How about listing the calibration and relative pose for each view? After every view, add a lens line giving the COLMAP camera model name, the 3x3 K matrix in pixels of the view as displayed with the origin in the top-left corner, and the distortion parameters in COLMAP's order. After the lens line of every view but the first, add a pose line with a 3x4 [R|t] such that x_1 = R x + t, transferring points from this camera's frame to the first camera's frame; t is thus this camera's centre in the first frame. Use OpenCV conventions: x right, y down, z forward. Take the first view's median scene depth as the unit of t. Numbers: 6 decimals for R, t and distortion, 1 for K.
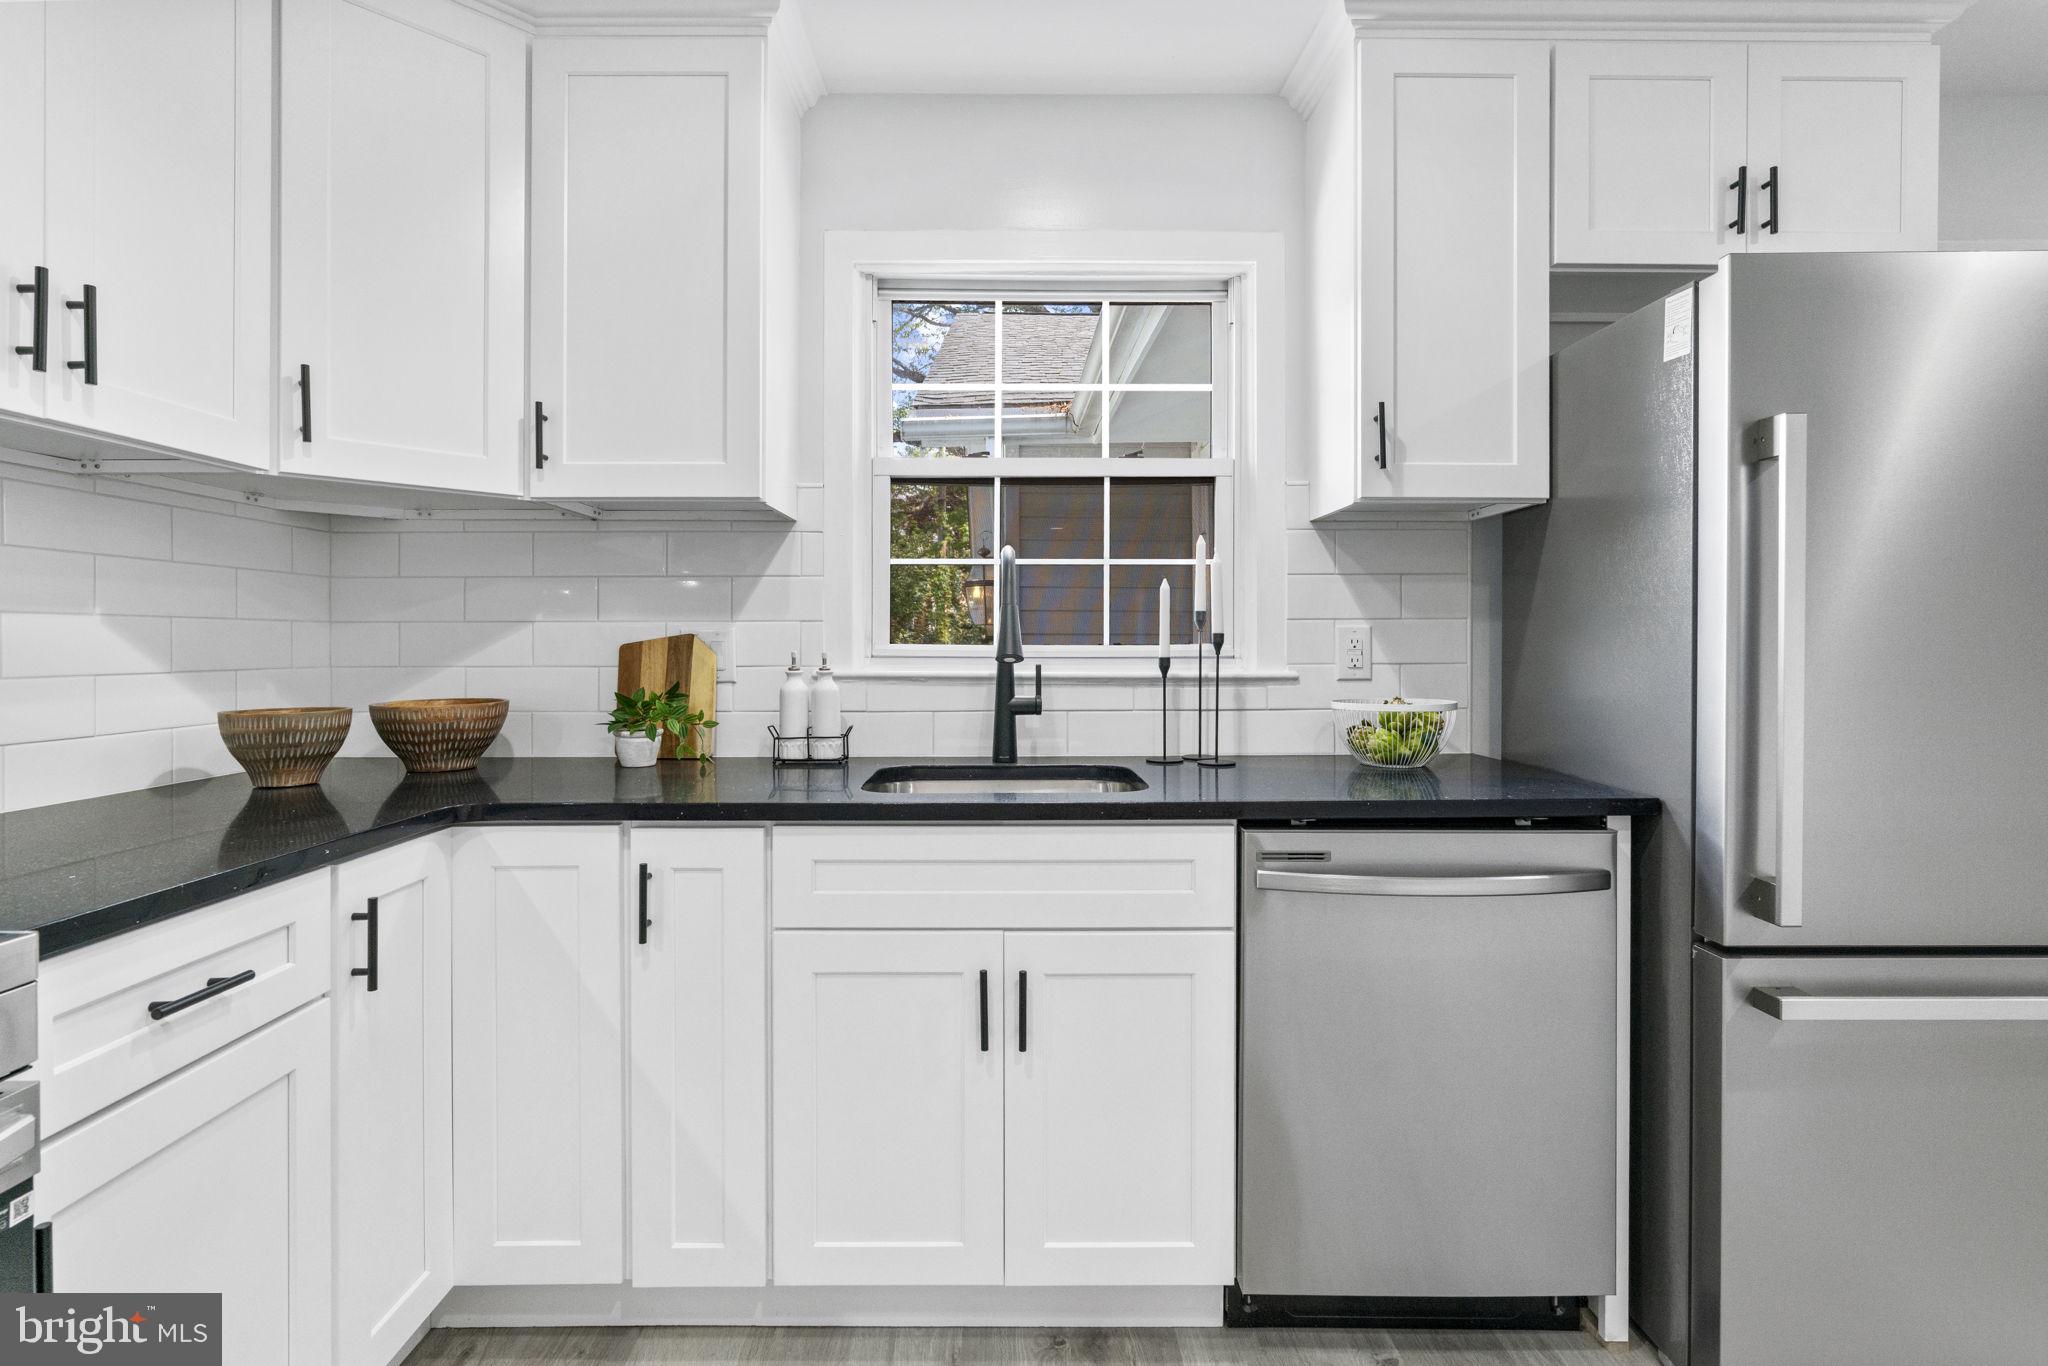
lens RADIAL K [[982.9, 0, 1013.9], [0, 982.9, 640.8], [0, 0, 1]] dist [-0.003635, 0.000270]
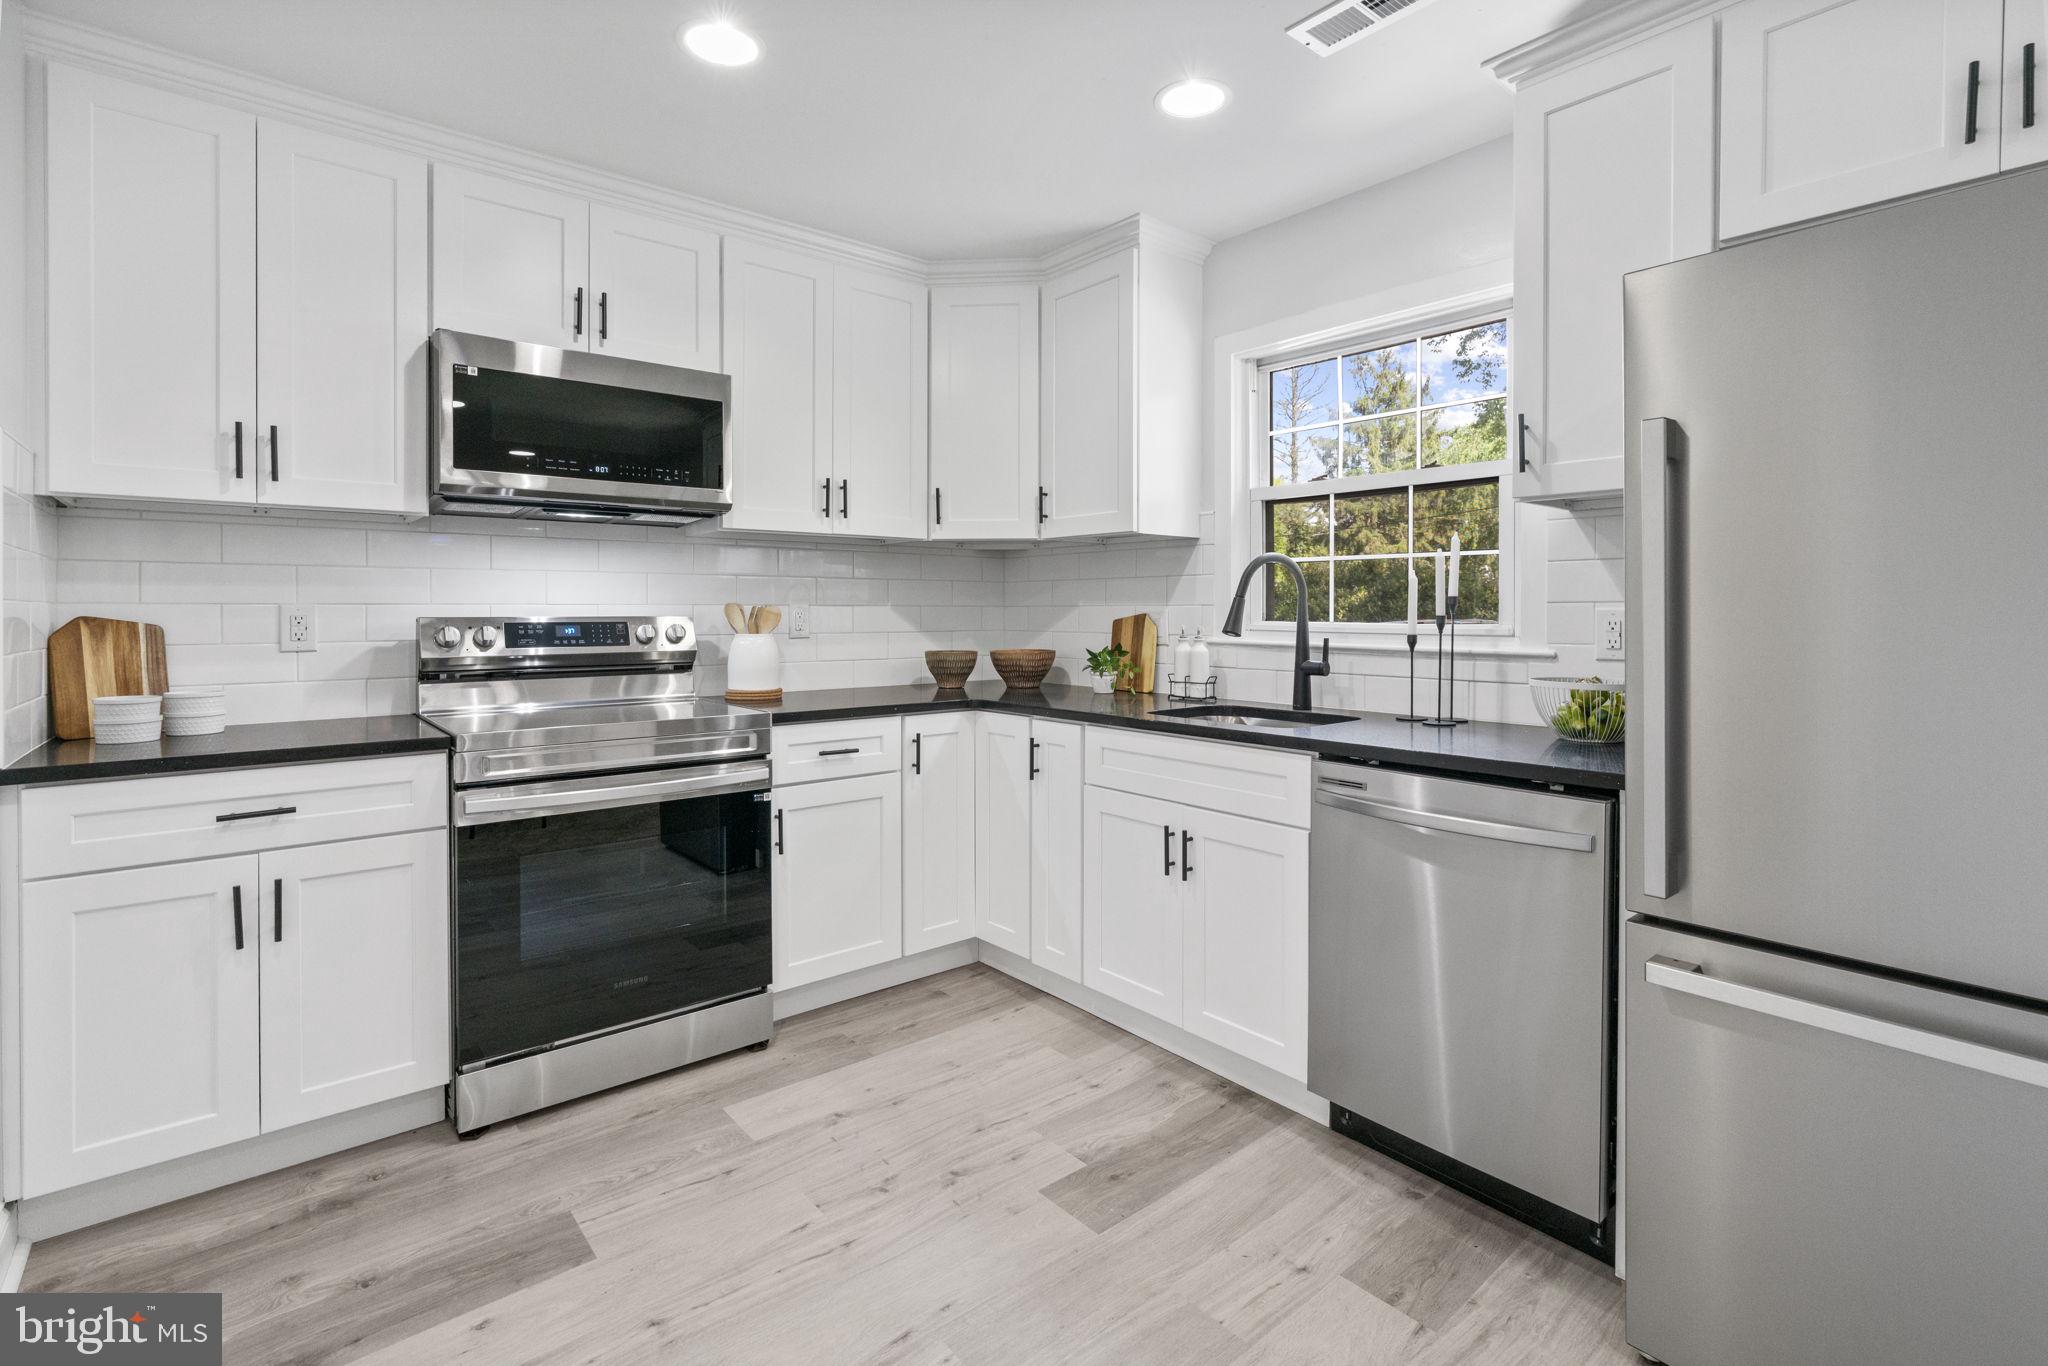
lens RADIAL K [[959.1, 0, 1019.0], [0, 959.1, 611.7], [0, 0, 1]] dist [0.001812, 0.000997]
pose [[0.629342, 0.002503, -0.777124, 0.794584], [0.000688, 0.999993, 0.003778, -0.016863], [0.777128, -0.002912, 0.629336, -0.137482]]
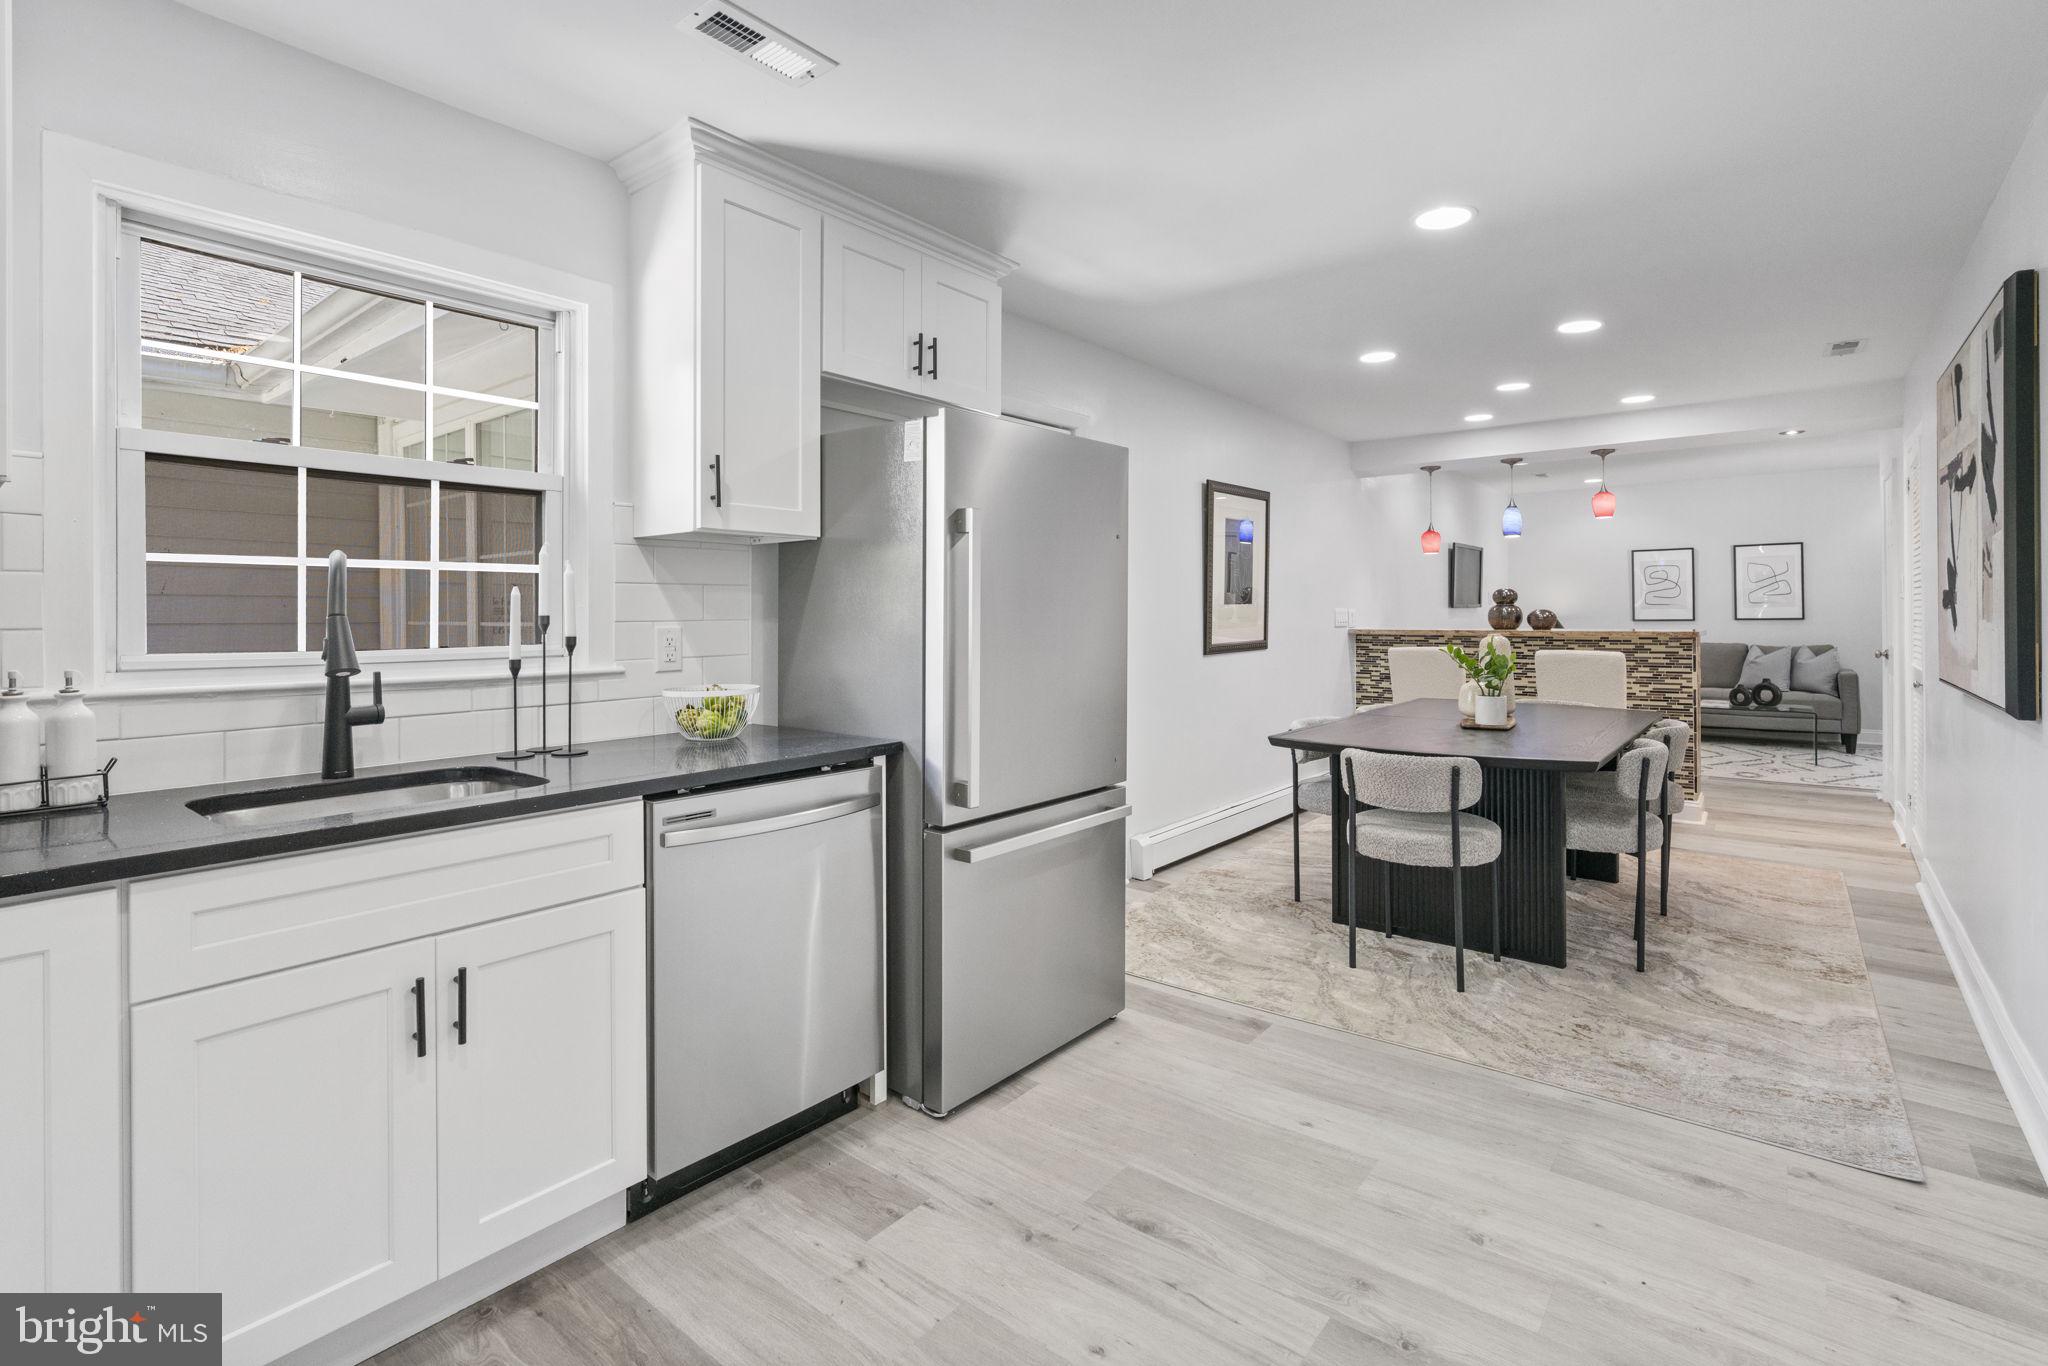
lens RADIAL K [[959.1, 0, 1019.0], [0, 959.1, 611.7], [0, 0, 1]] dist [0.001812, 0.000997]
pose [[0.638168, 0.000099, 0.769897, -0.308893], [0.001614, 0.999998, -0.001466, -0.033486], [-0.769895, 0.002178, 0.638167, -0.090193]]
